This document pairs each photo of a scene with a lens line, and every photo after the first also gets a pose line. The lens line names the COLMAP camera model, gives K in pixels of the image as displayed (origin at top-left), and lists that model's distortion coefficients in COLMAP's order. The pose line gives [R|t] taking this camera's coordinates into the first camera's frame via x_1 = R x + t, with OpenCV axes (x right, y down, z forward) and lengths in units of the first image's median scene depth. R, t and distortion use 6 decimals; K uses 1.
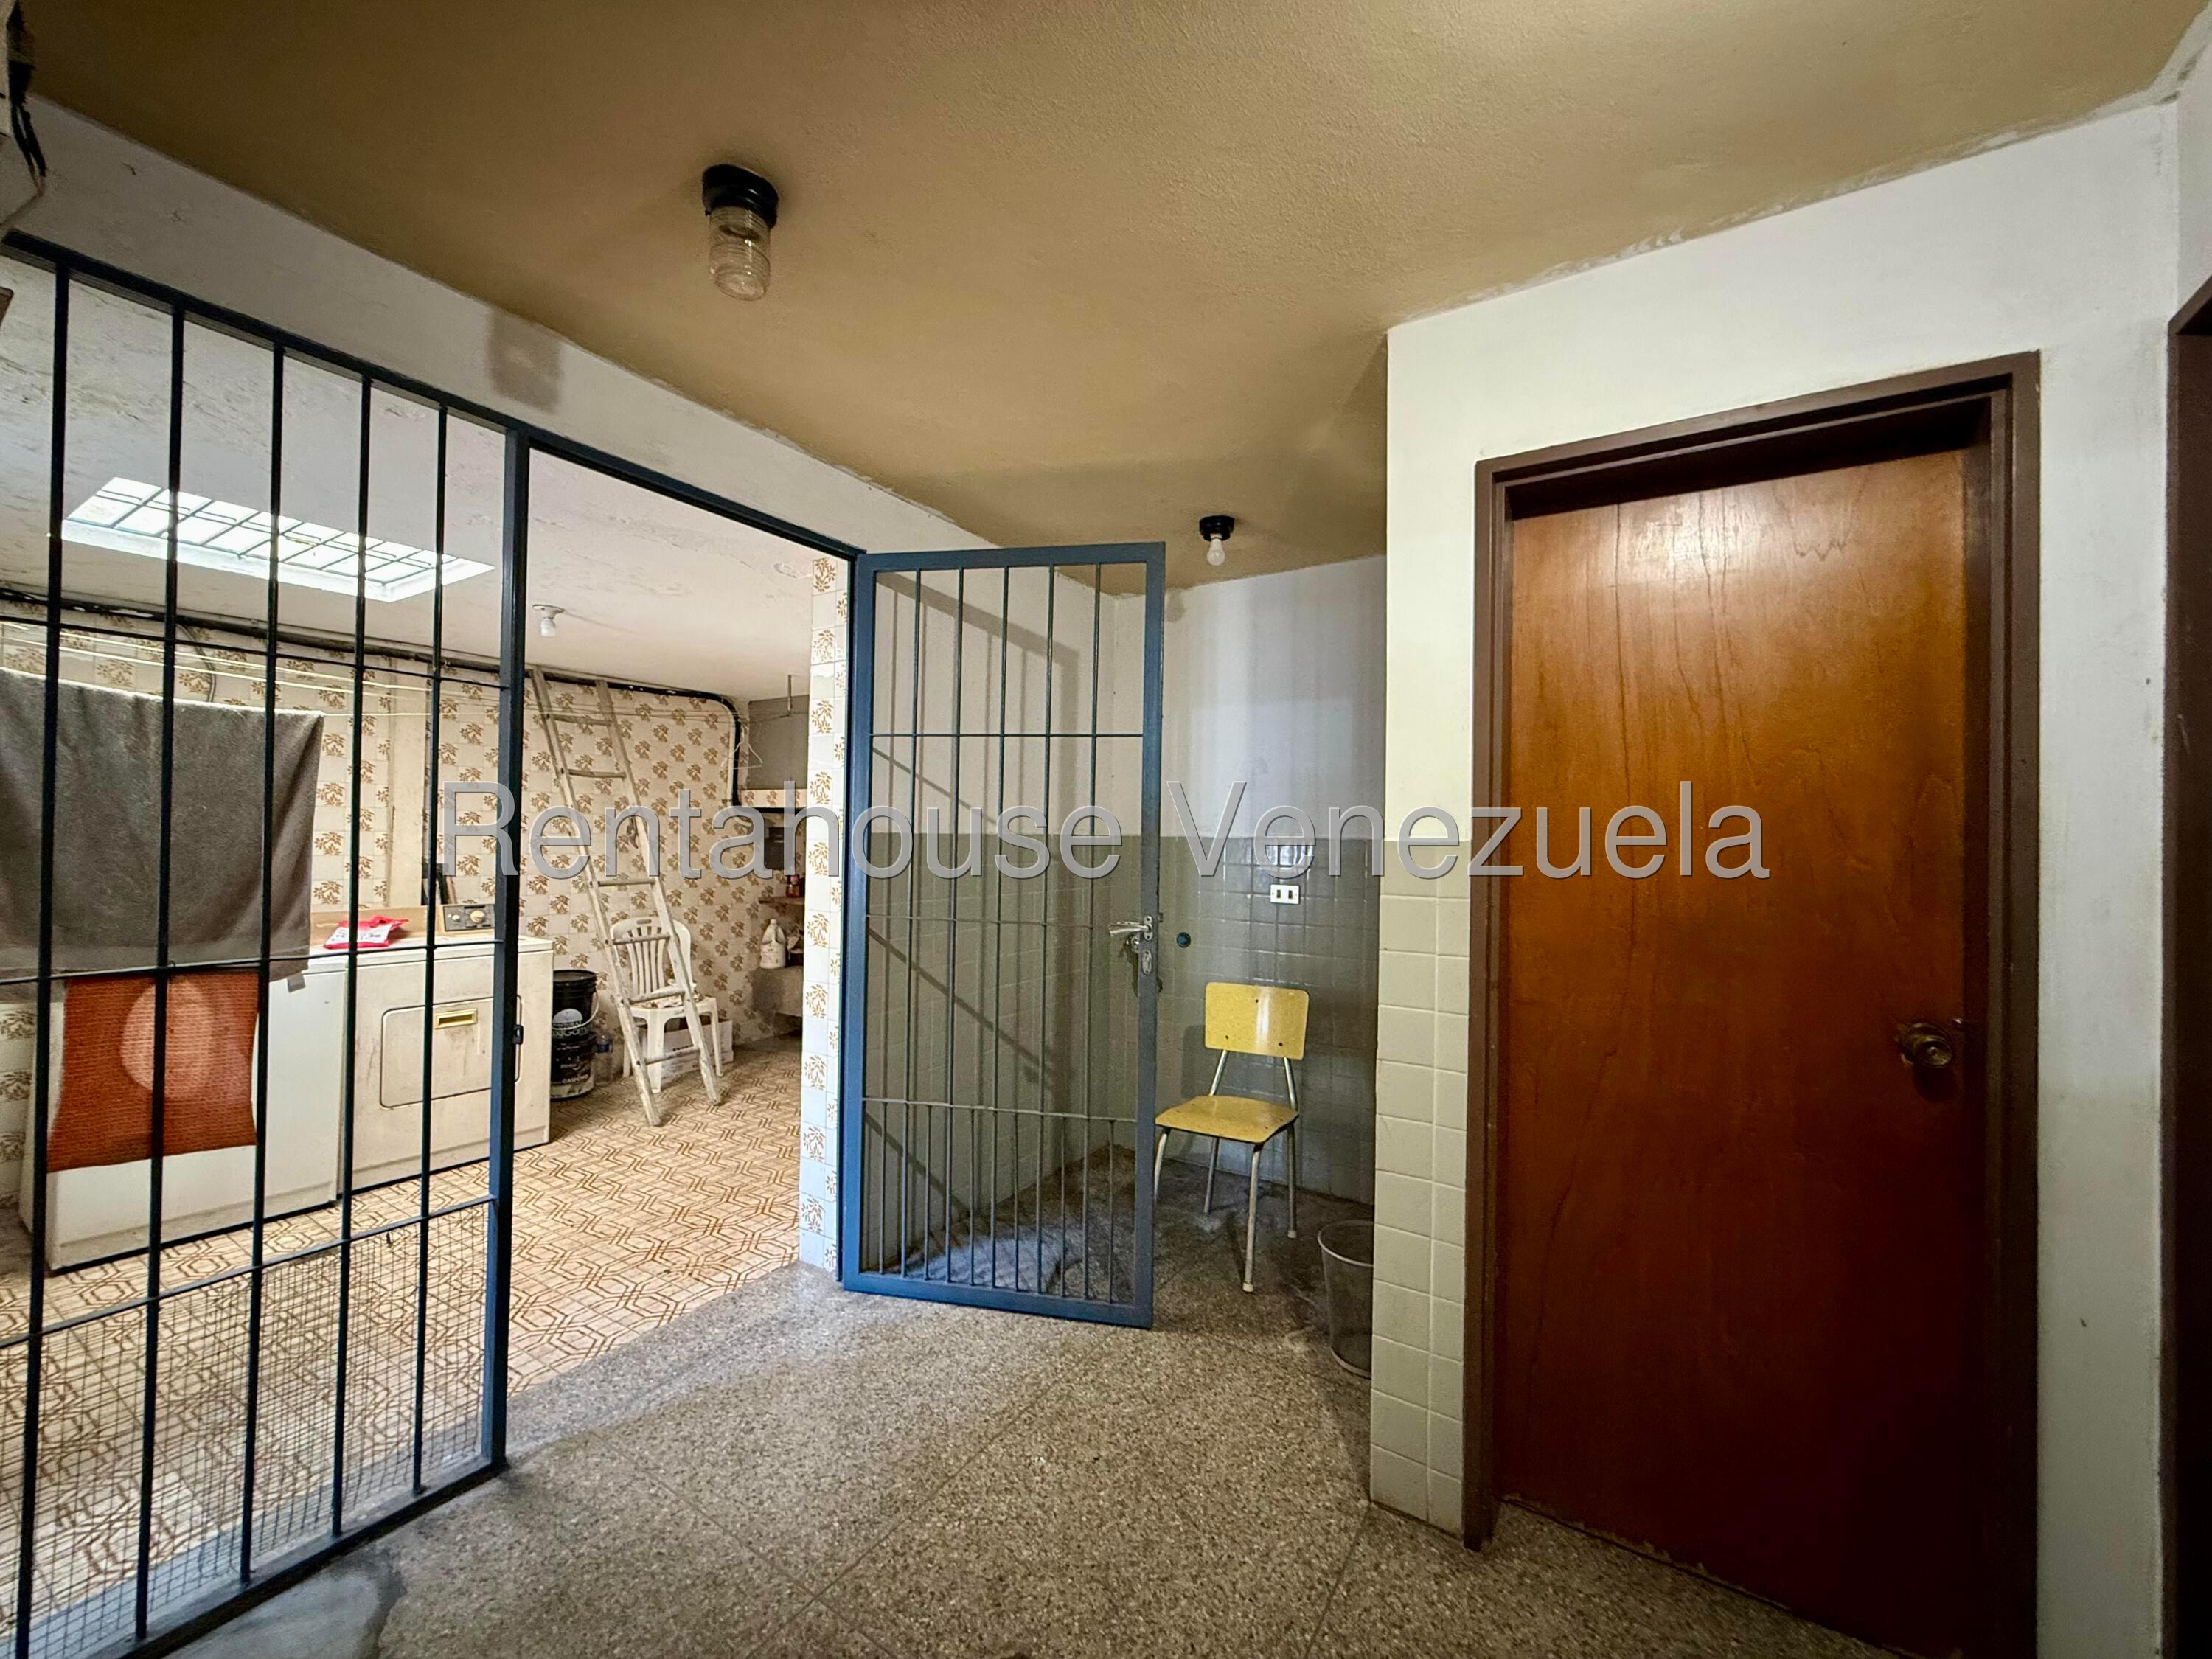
lens RADIAL K [[883.9, 0, 1107.2], [0, 883.9, 832.0], [0, 0, 1]] dist [-0.001361, 0.000423]
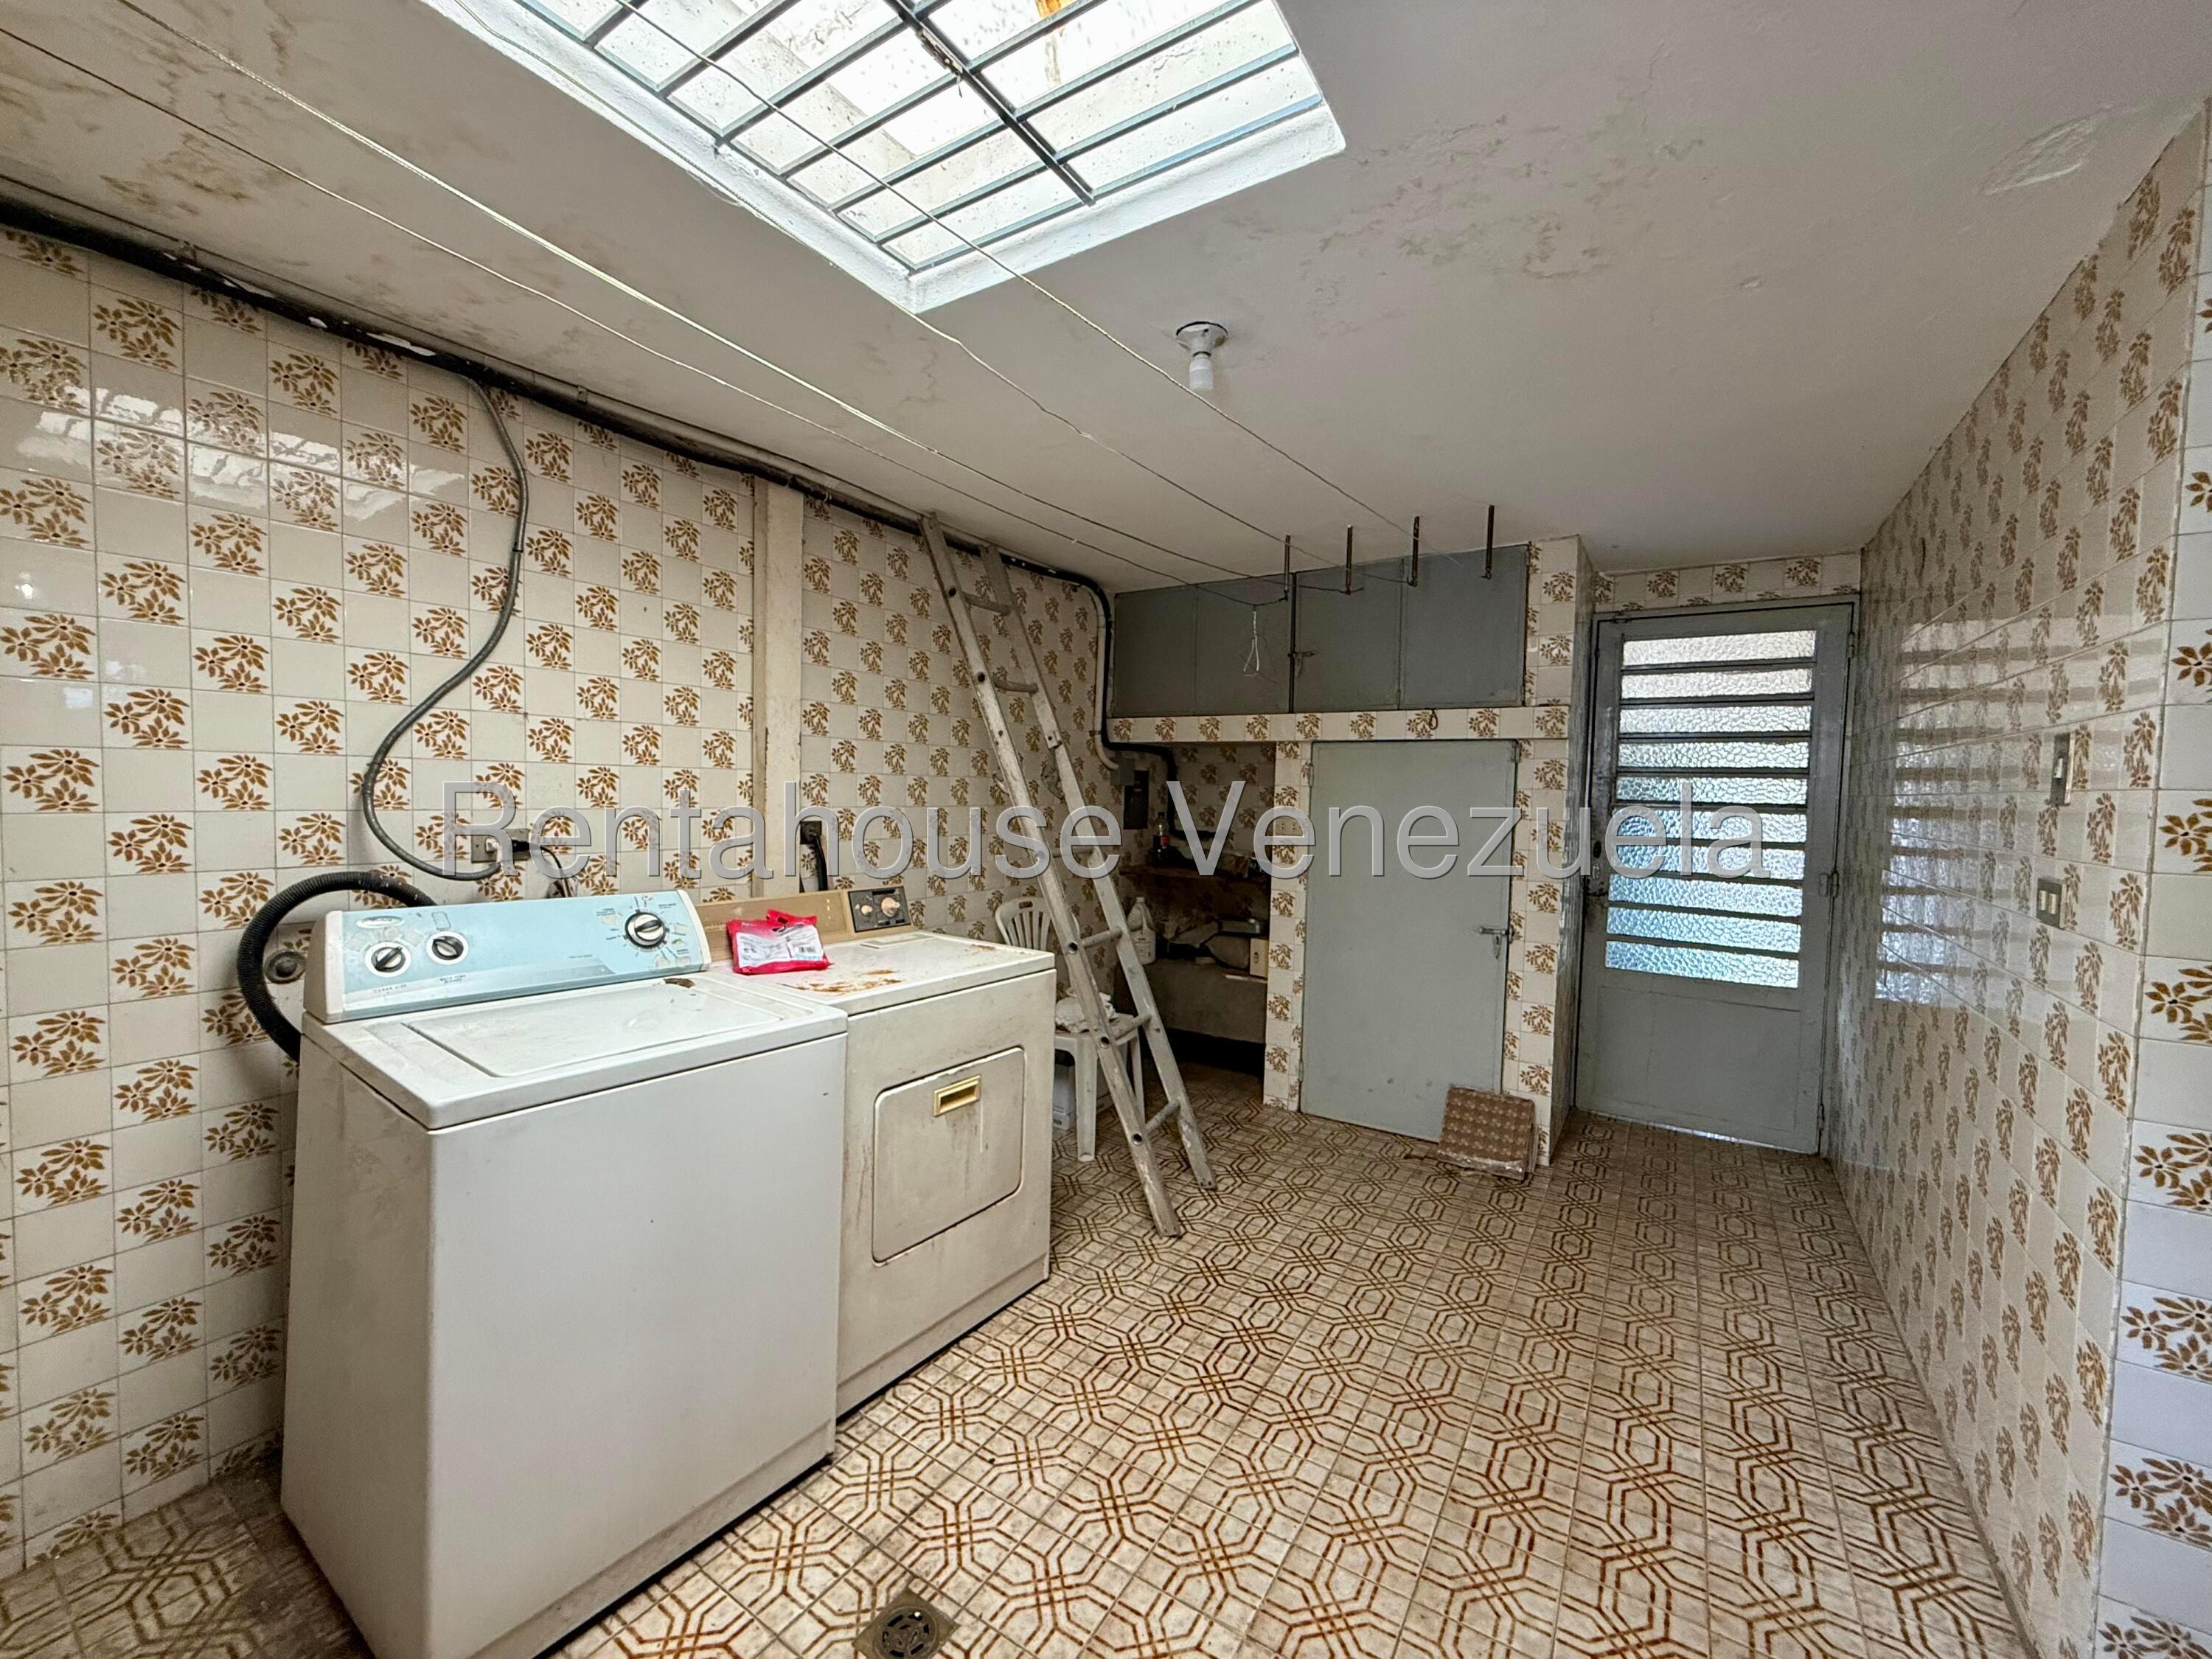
lens RADIAL K [[883.9, 0, 1108.3], [0, 883.9, 833.2], [0, 0, 1]] dist [-0.001361, 0.000423]
pose [[0.999887, 0.014148, -0.005102, -0.569449], [-0.013806, 0.997991, 0.061827, 0.002274], [0.005966, -0.061749, 0.998074, 0.387336]]
